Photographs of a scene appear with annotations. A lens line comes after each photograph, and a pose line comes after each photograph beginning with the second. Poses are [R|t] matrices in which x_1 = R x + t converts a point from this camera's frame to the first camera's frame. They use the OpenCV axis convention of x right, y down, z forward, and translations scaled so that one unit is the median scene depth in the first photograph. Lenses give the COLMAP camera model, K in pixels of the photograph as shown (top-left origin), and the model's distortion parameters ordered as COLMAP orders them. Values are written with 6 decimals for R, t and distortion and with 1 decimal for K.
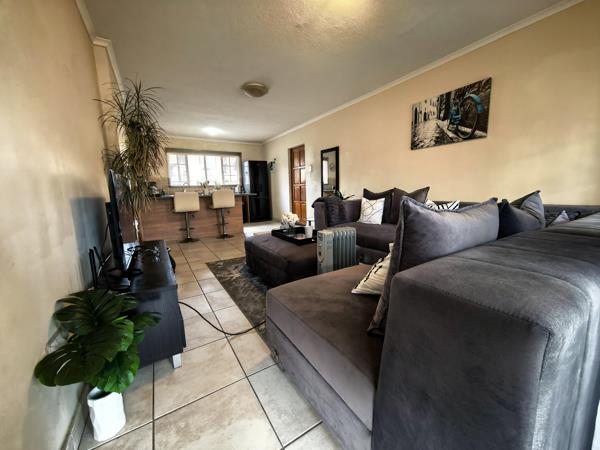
lens RADIAL K [[232.8, 0, 301.1], [0, 232.8, 221.7], [0, 0, 1]] dist [0.002012, 0.000232]
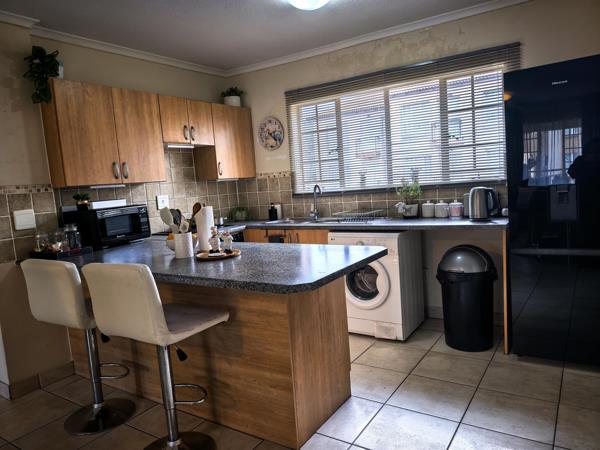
lens RADIAL K [[428.2, 0, 301.0], [0, 428.2, 227.2], [0, 0, 1]] dist [0.036684, -0.043729]
pose [[0.414764, 0.094276, -0.905032, 0.132168], [-0.059135, 0.995308, 0.076579, -0.317106], [0.908005, 0.021757, 0.418393, 1.503223]]
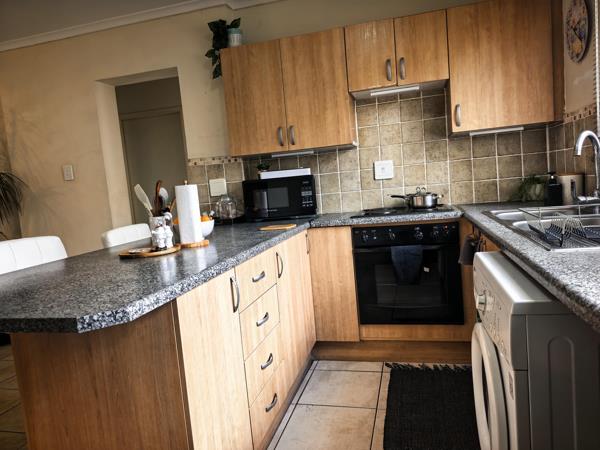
lens RADIAL K [[428.2, 0, 296.1], [0, 428.2, 227.2], [0, 0, 1]] dist [0.036684, -0.043729]
pose [[-0.731480, 0.157316, -0.663467, -0.389577], [0.015451, 0.976596, 0.214527, -0.353883], [0.681688, 0.146671, -0.716791, 2.243805]]
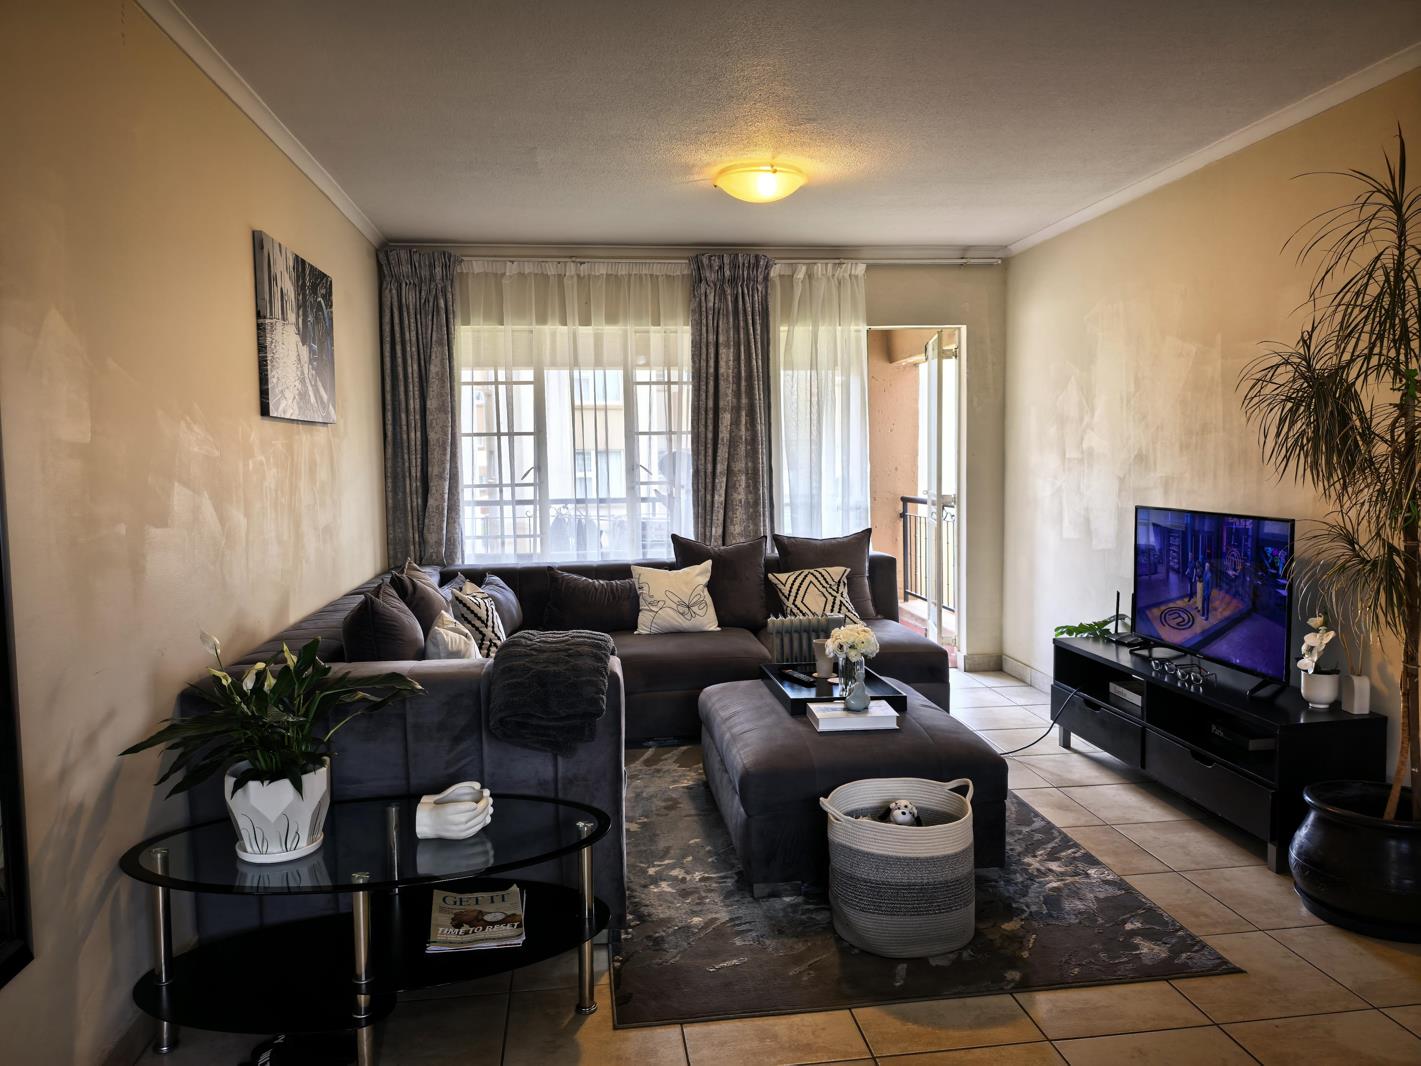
lens RADIAL K [[1014.2, 0, 712.9], [0, 1014.2, 530.0], [0, 0, 1]] dist [0.036684, -0.043729]
pose [[-0.907393, 0.007542, 0.420215, -0.378568], [0.093192, 0.978560, 0.183671, -0.367228], [-0.409821, 0.205823, -0.888642, 1.861480]]
